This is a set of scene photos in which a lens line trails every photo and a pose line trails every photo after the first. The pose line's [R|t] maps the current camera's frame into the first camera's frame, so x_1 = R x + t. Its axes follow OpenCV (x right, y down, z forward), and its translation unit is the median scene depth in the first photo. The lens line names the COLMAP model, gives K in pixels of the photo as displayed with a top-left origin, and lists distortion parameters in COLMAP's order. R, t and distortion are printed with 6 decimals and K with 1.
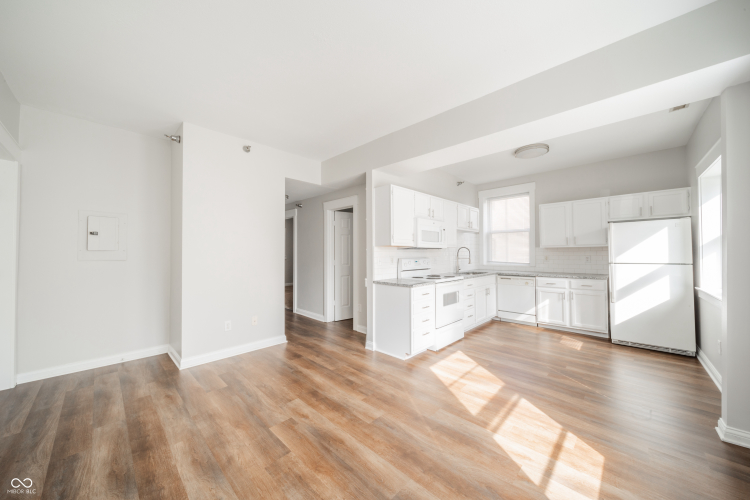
lens RADIAL K [[264.6, 0, 380.7], [0, 264.6, 250.4], [0, 0, 1]] dist [0.001656, -0.001147]
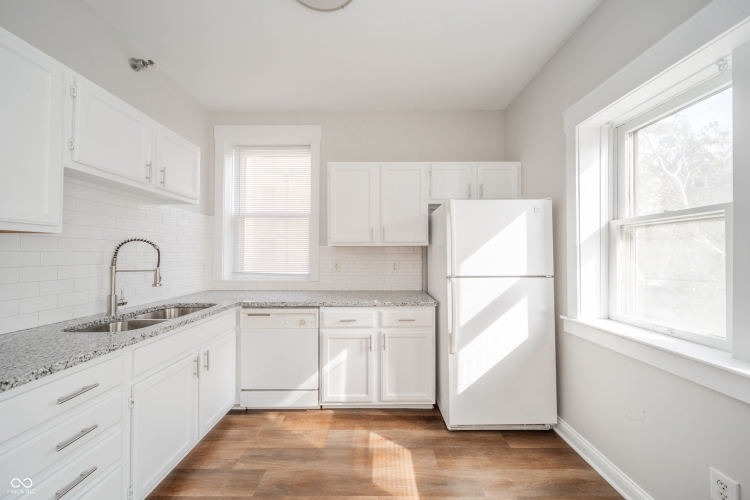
lens RADIAL K [[264.6, 0, 376.6], [0, 264.6, 250.4], [0, 0, 1]] dist [0.001656, -0.001147]
pose [[0.726682, 0.016523, 0.686775, 0.459415], [-0.011339, 0.999863, -0.012057, 0.005296], [-0.686880, 0.000975, 0.726770, 0.809740]]
